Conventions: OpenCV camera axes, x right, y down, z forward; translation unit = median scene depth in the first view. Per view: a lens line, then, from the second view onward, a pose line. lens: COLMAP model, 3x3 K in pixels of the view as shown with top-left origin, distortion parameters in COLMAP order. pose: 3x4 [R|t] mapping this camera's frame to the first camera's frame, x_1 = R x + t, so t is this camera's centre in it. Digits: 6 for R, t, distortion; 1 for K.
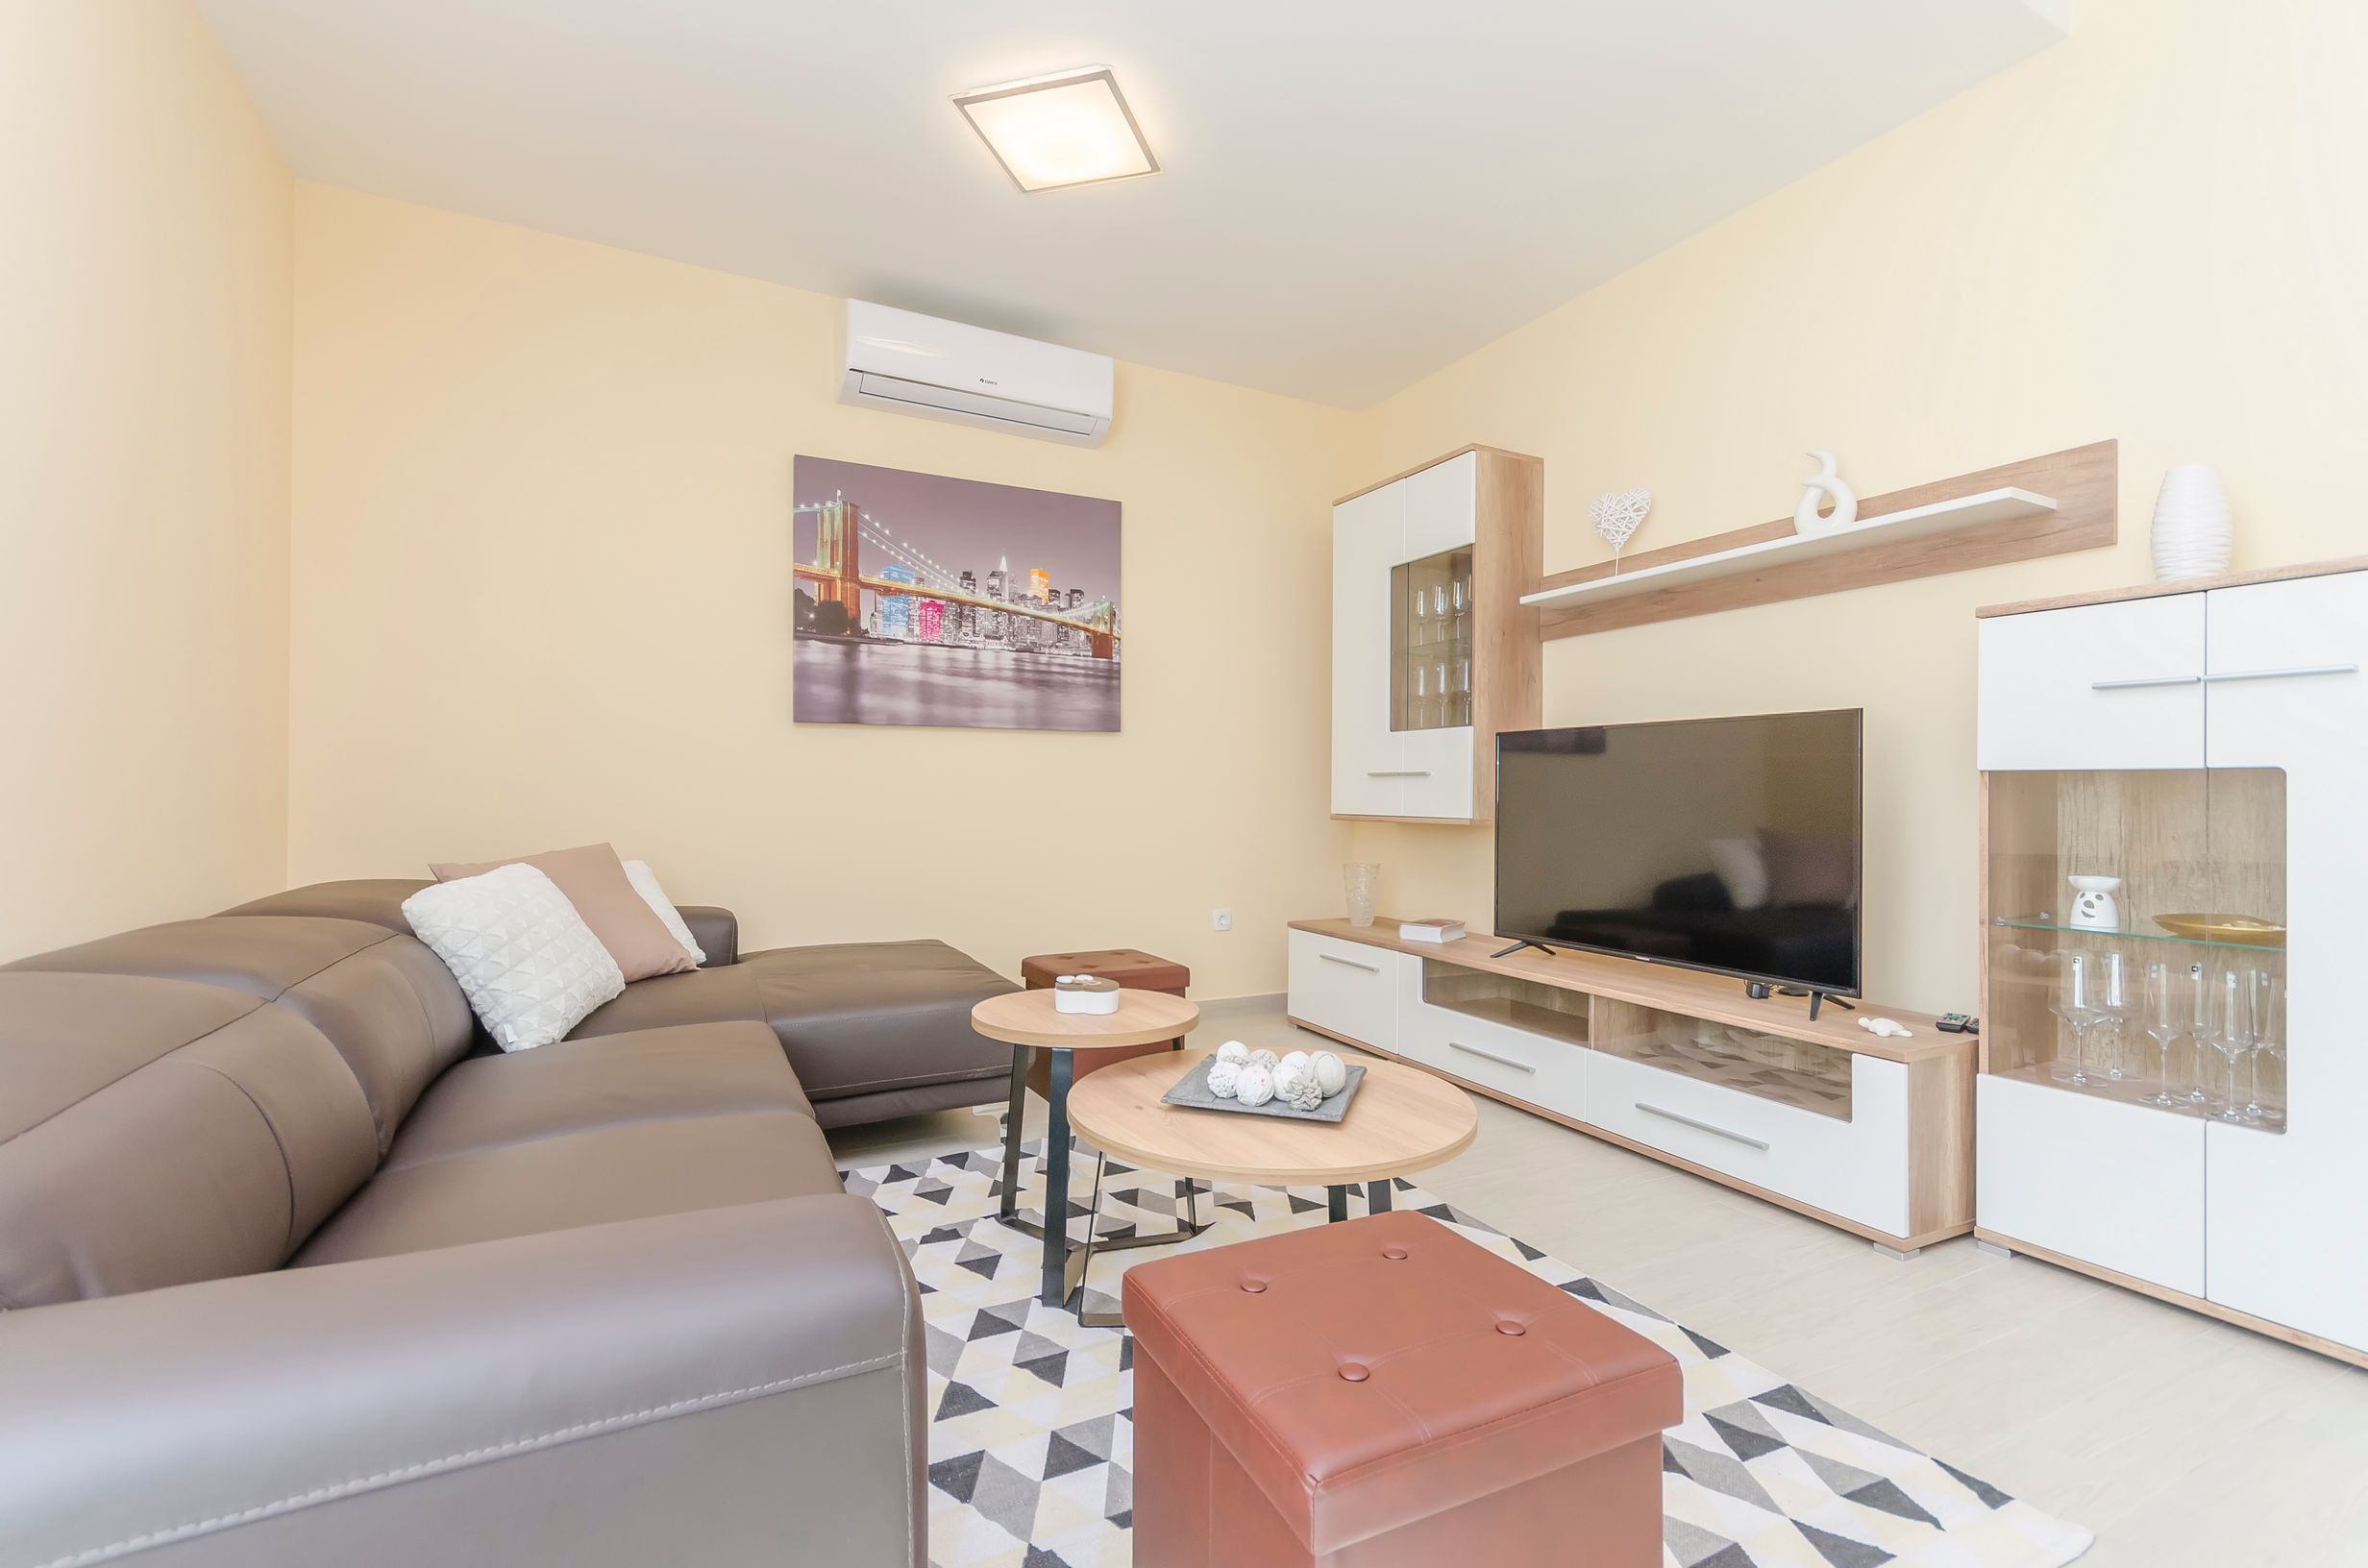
lens RADIAL K [[1049.6, 0, 1191.7], [0, 1049.6, 782.8], [0, 0, 1]] dist [0.004984, 0.000162]
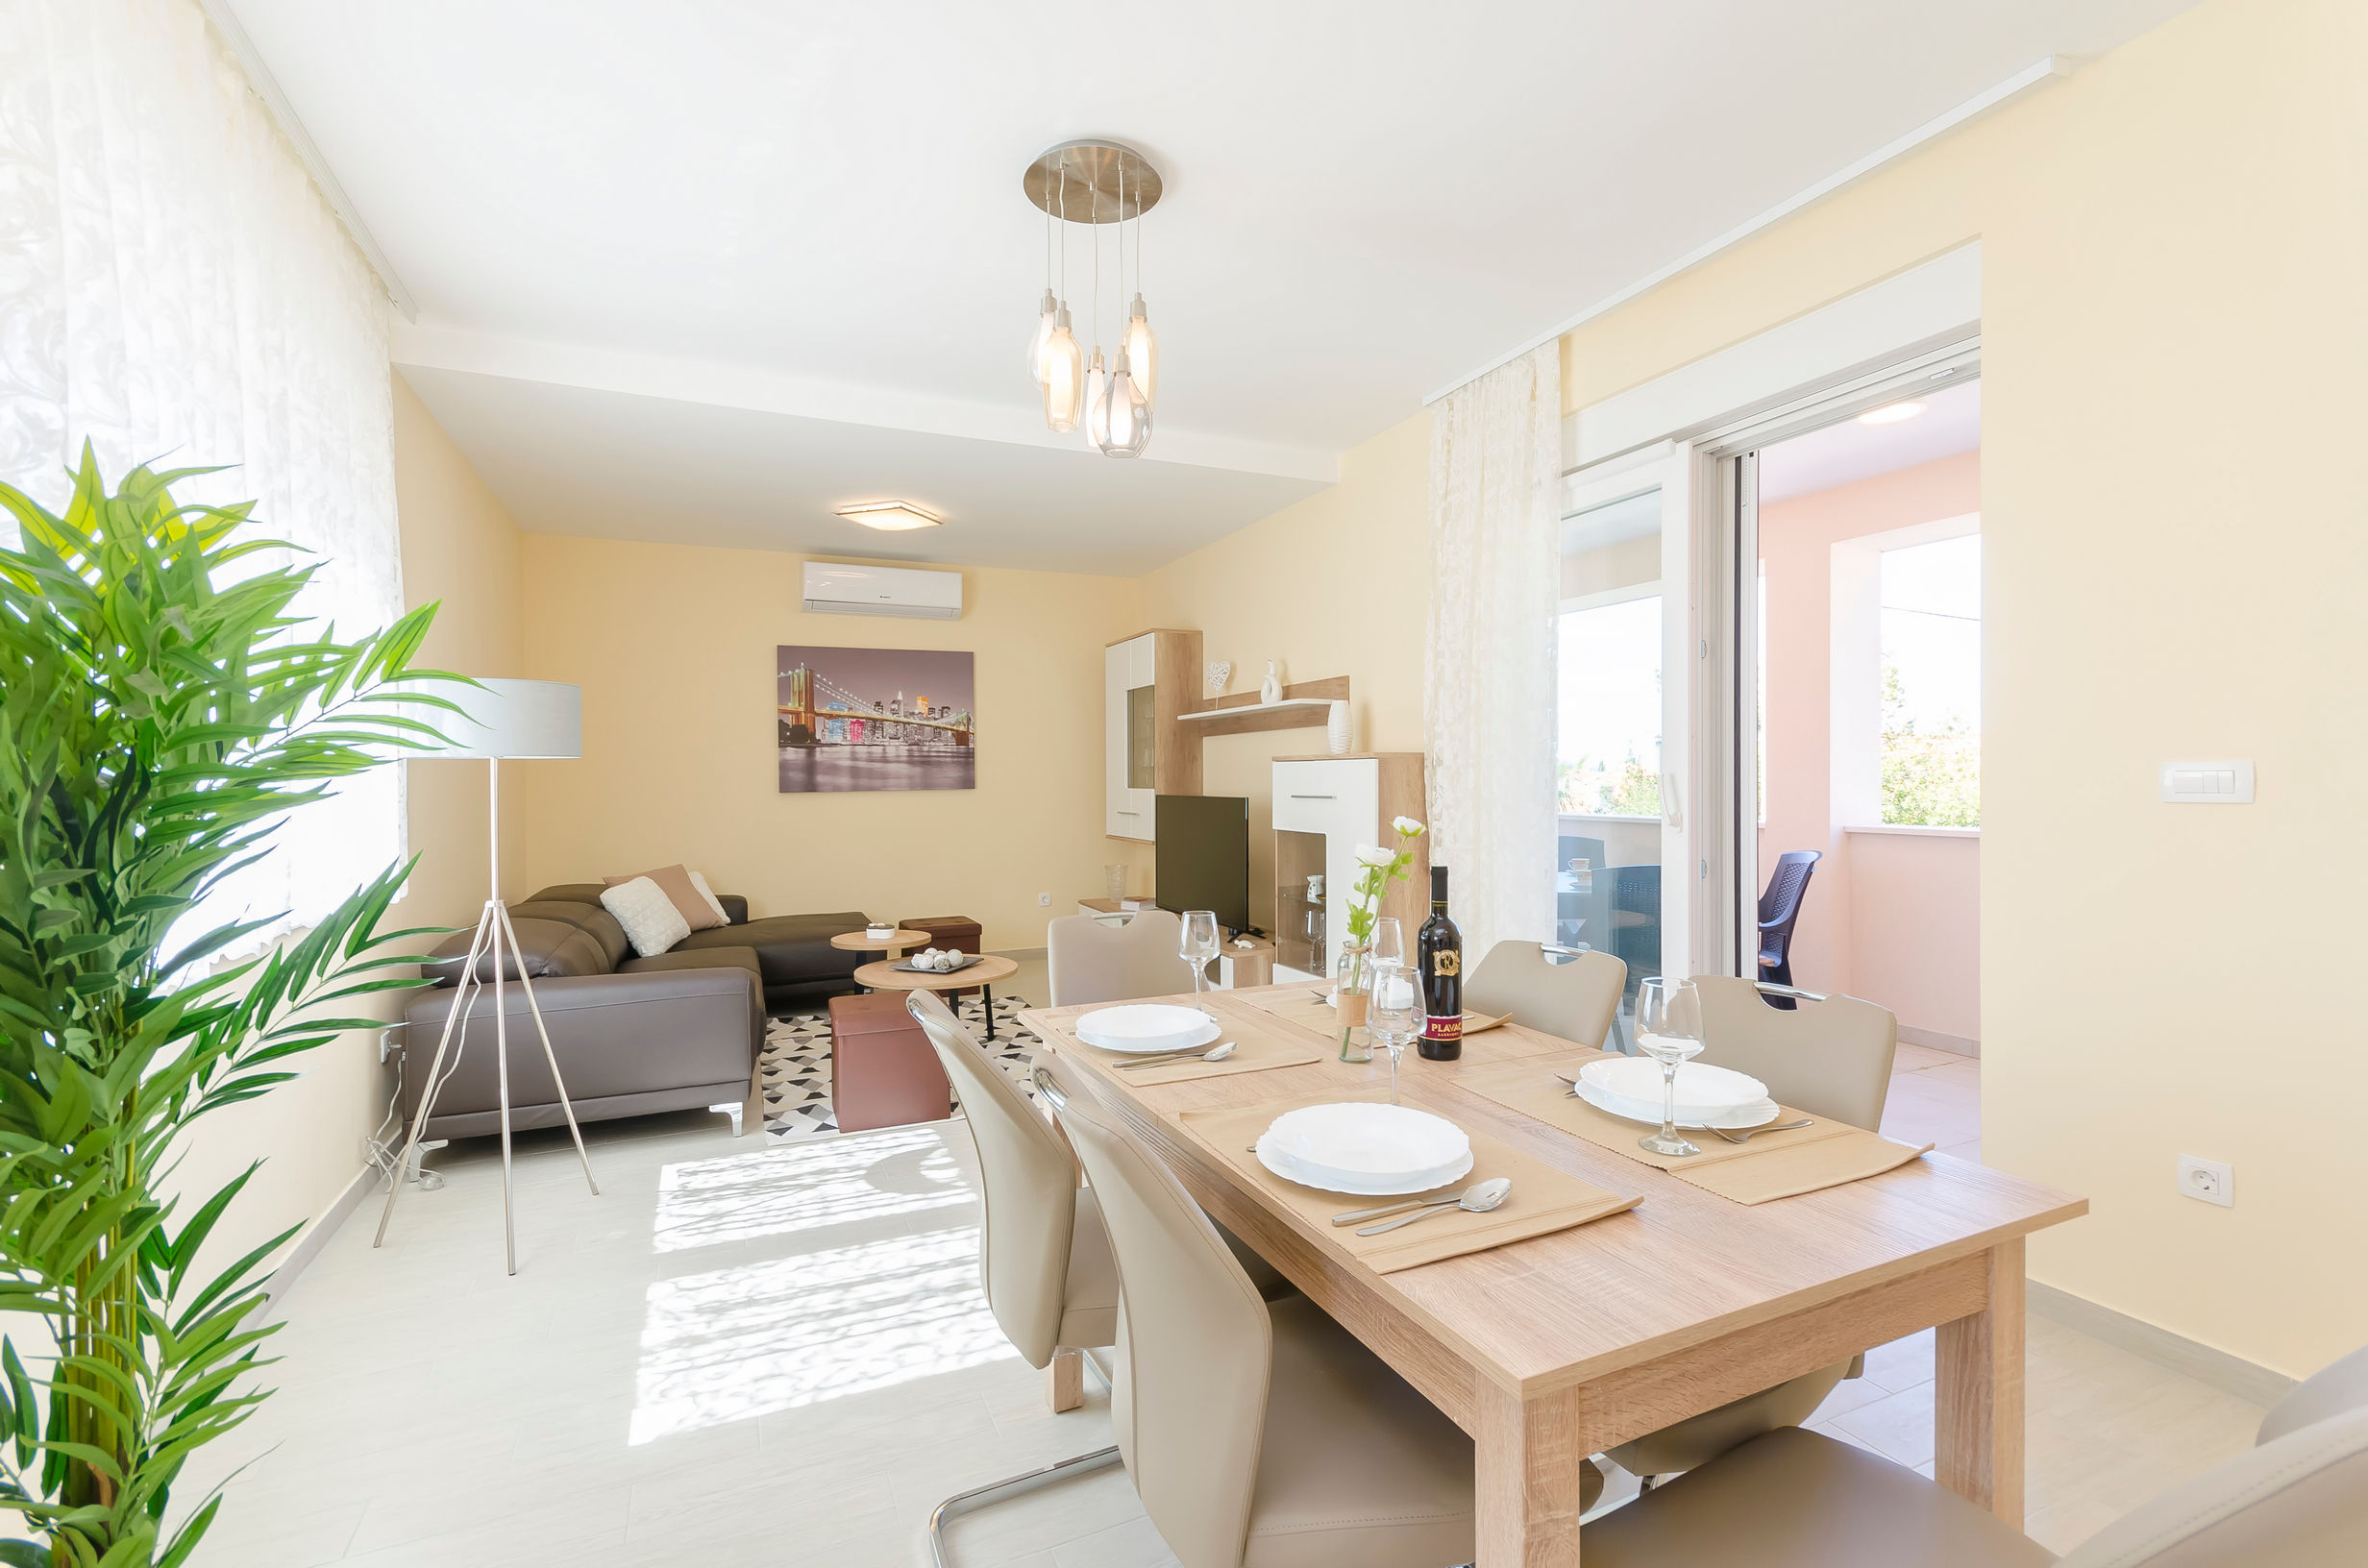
lens RADIAL K [[1034.7, 0, 1182.8], [0, 1034.7, 770.3], [0, 0, 1]] dist [0.000516, -0.000021]
pose [[0.998398, -0.018059, -0.053630, 0.409920], [0.018094, 0.999836, 0.000176, -0.083922], [0.053618, -0.001146, 0.998561, -0.741063]]
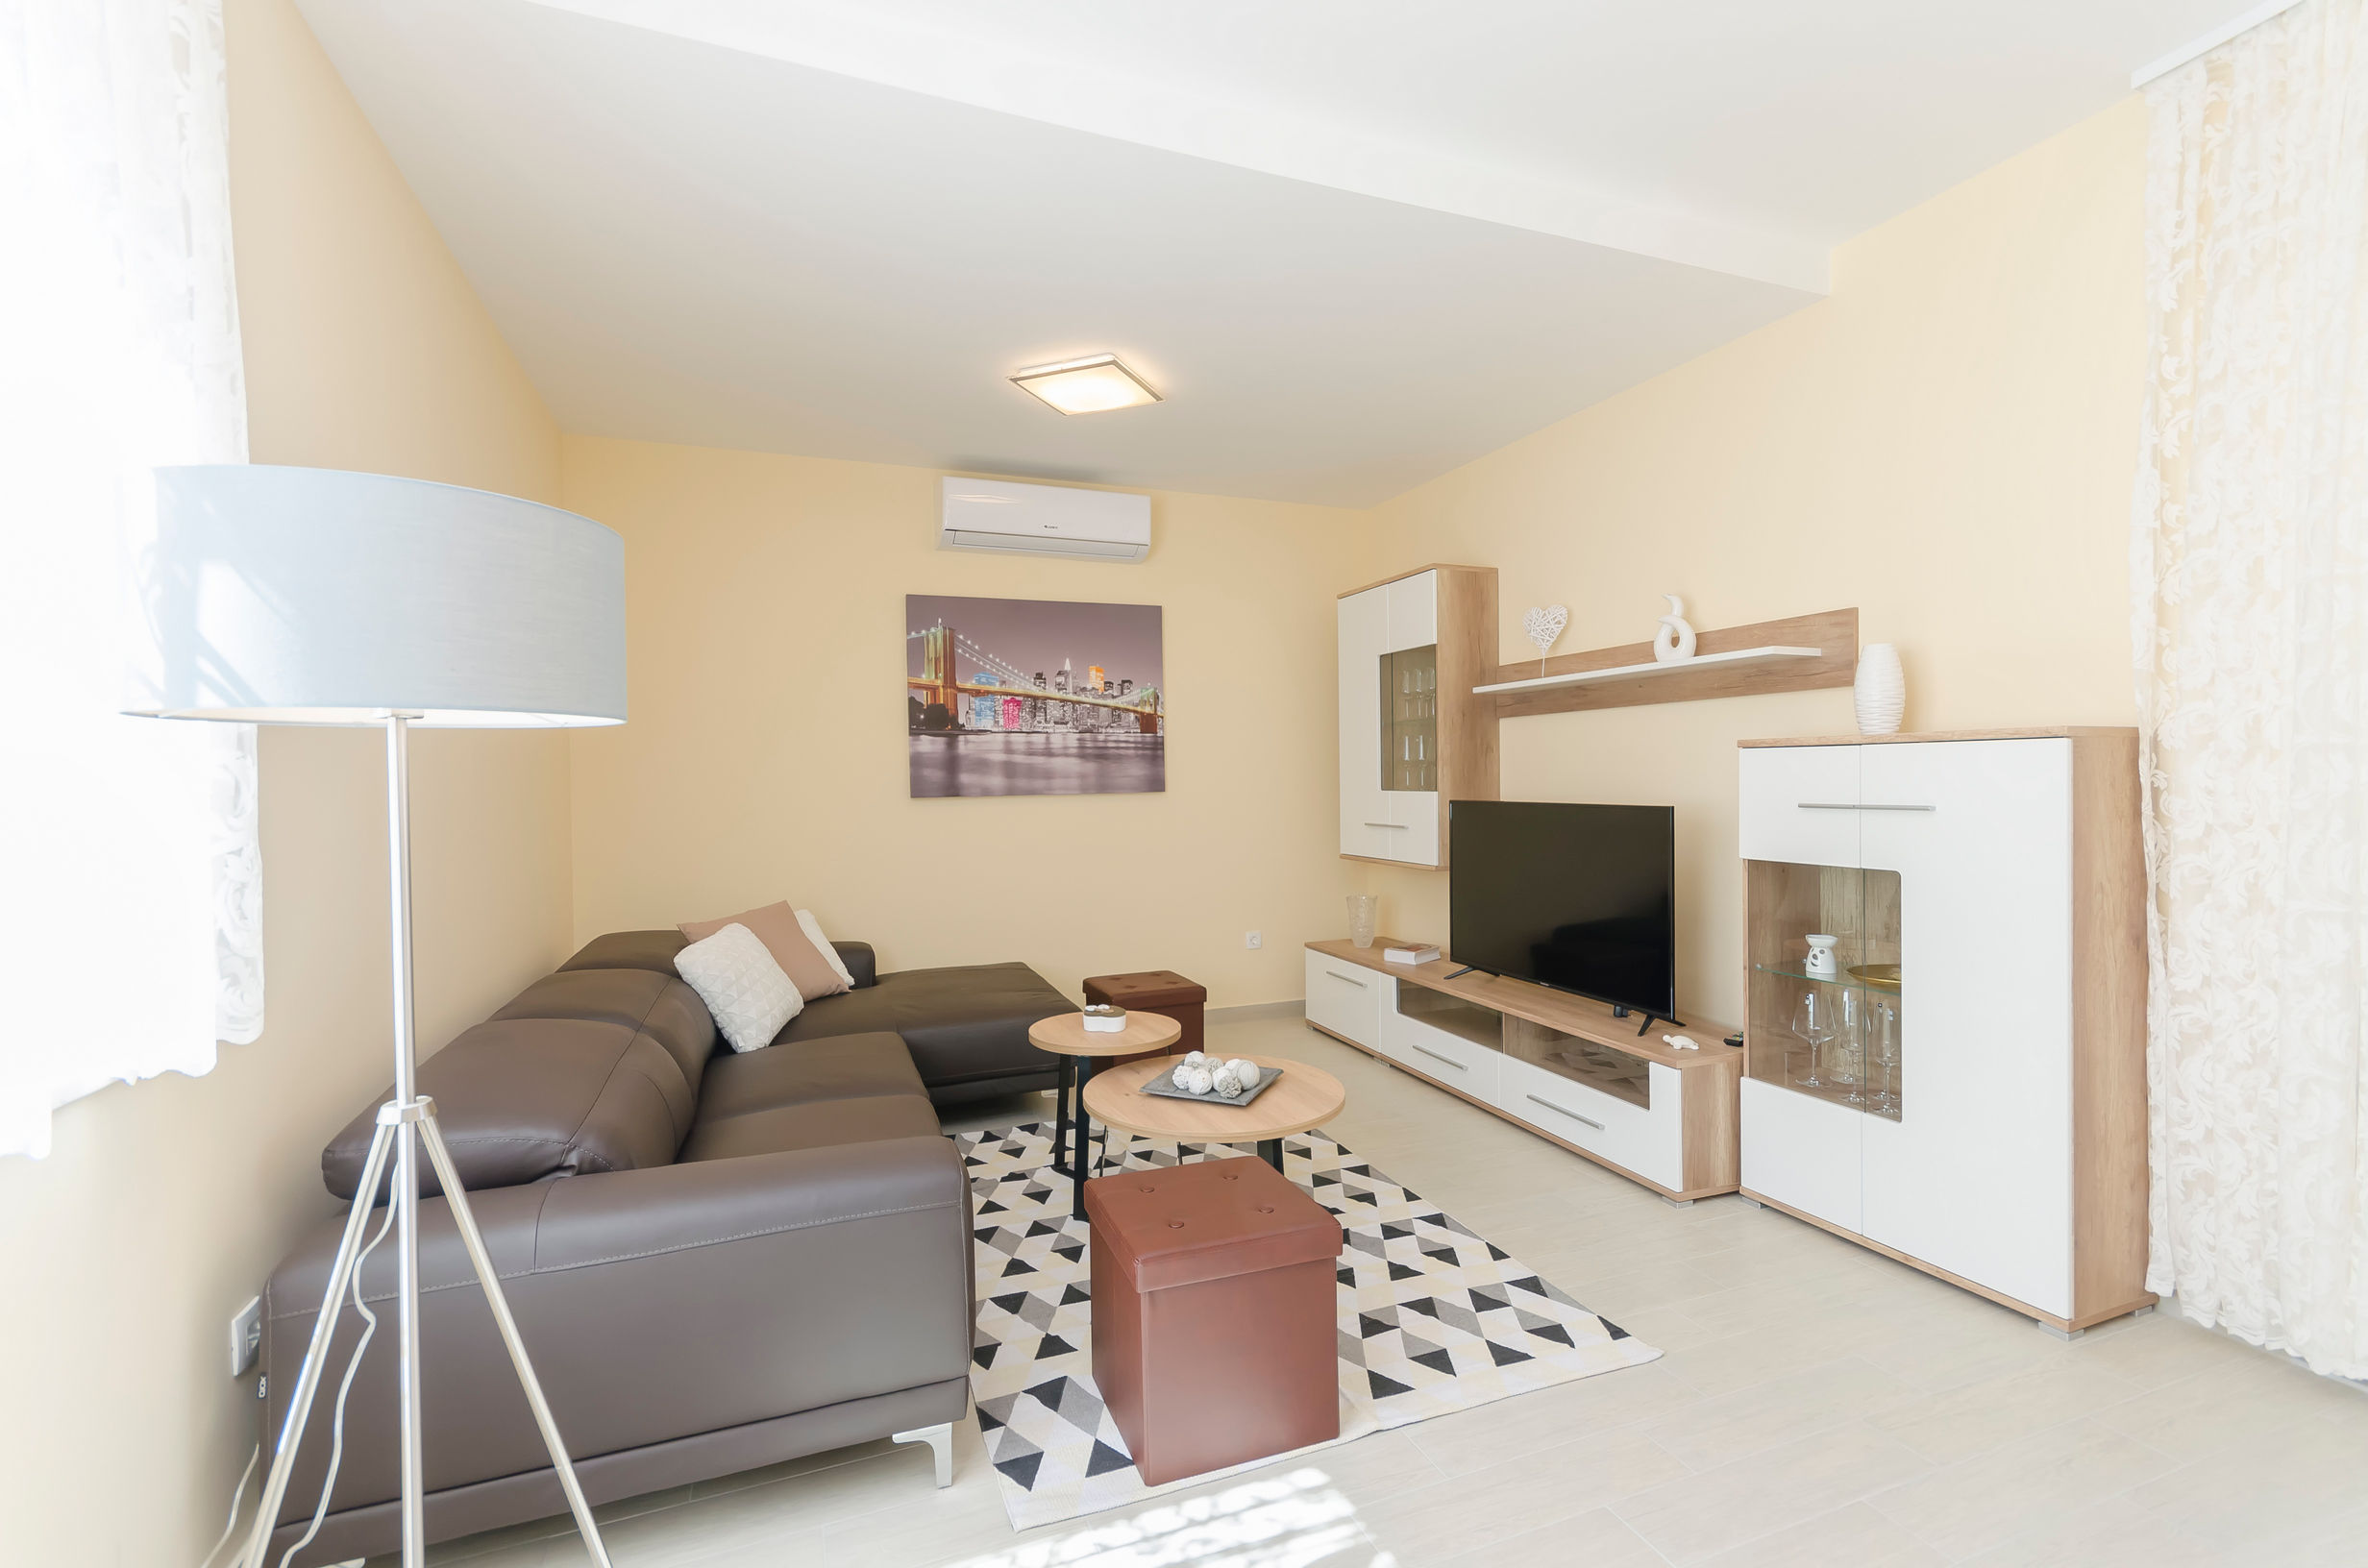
lens RADIAL K [[1042.1, 0, 1184.7], [0, 1042.1, 792.3], [0, 0, 1]] dist [0.003646, 0.000825]
pose [[0.993934, -0.018562, -0.108403, 0.103236], [0.021025, 0.999545, 0.021623, -0.085664], [0.107952, -0.023771, 0.993872, -0.259869]]
